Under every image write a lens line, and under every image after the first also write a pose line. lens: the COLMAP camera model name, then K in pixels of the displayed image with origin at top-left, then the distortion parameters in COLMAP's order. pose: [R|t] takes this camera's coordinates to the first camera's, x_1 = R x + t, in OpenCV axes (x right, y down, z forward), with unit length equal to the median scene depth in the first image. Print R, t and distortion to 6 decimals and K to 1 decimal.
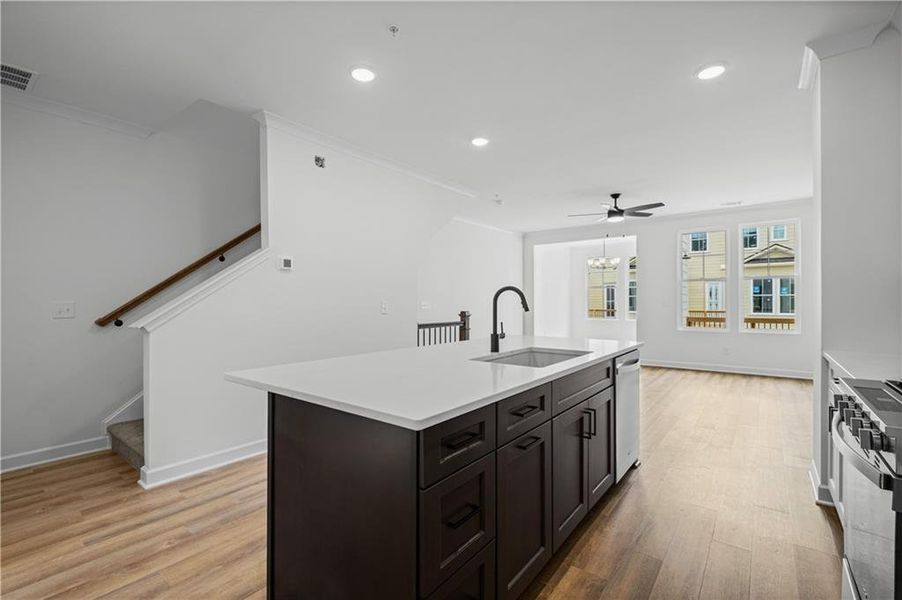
lens RADIAL K [[411.2, 0, 451.6], [0, 411.2, 300.5], [0, 0, 1]] dist [0.001285, 0.000178]
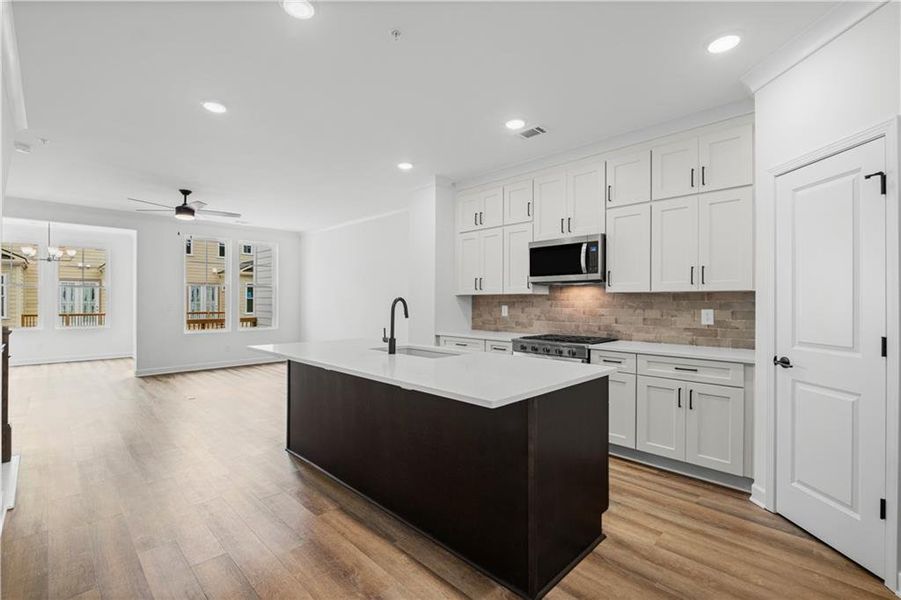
lens RADIAL K [[397.3, 0, 459.8], [0, 397.3, 297.3], [0, 0, 1]] dist [-0.020271, -0.000194]
pose [[0.119707, 0.008044, 0.992777, -0.701231], [0.000505, 0.999967, -0.008163, -0.016743], [-0.992809, 0.001479, 0.119699, 0.489503]]
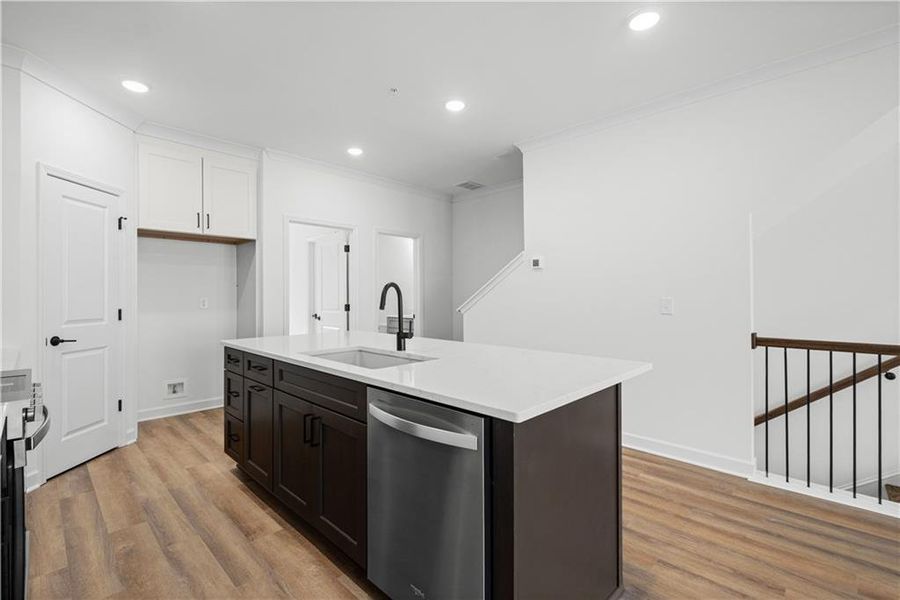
lens RADIAL K [[406.6, 0, 450.0], [0, 406.6, 300.0], [0, 0, 1]] dist [0.000069, -0.000043]
pose [[-0.116267, 0.018487, -0.993046, 0.755712], [-0.000698, 0.999825, 0.018695, -0.008260], [0.993218, 0.002867, -0.116234, 0.890086]]
